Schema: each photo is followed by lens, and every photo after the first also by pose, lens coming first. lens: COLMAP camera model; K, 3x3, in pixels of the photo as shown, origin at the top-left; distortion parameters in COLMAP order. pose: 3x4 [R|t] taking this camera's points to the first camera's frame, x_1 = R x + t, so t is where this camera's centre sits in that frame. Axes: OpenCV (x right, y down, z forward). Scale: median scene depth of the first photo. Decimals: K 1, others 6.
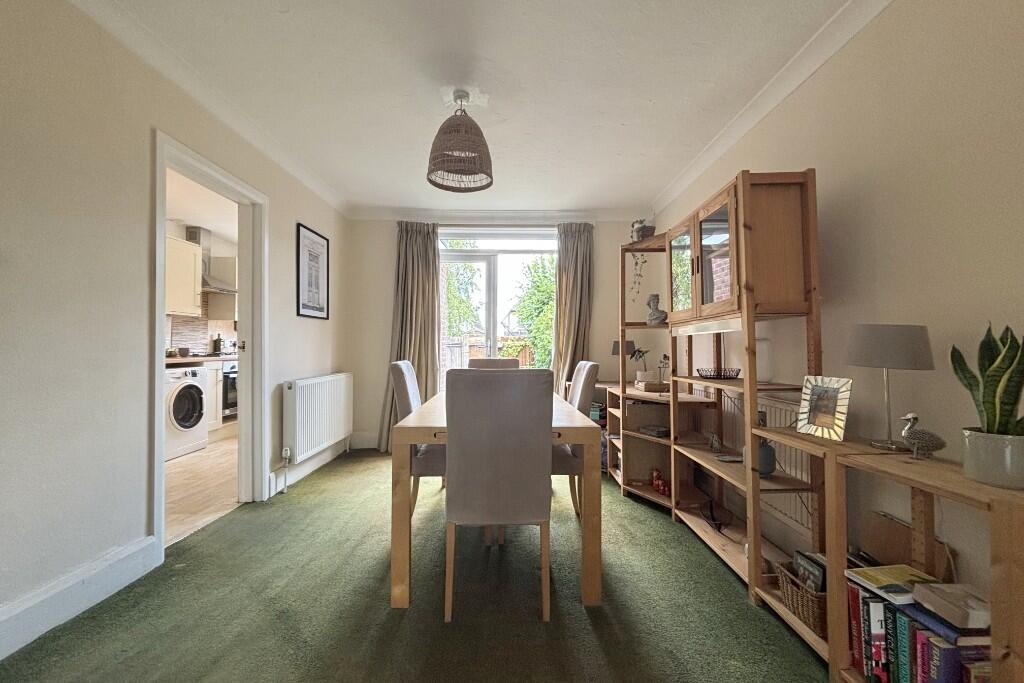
lens RADIAL K [[423.0, 0, 506.3], [0, 423.0, 349.6], [0, 0, 1]] dist [0.003548, -0.000628]
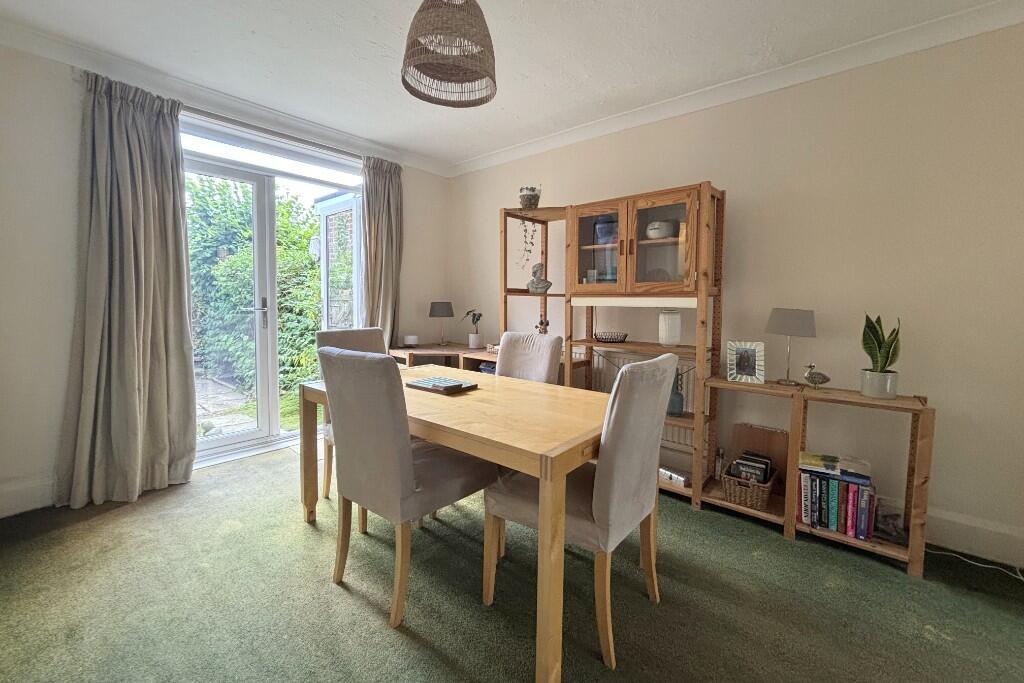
lens RADIAL K [[423.0, 0, 529.7], [0, 423.0, 327.4], [0, 0, 1]] dist [0.003548, -0.000628]
pose [[0.649615, -0.042158, 0.759094, -0.435763], [-0.009928, 0.997906, 0.063917, -0.036345], [-0.760199, -0.049058, 0.647836, 0.317840]]
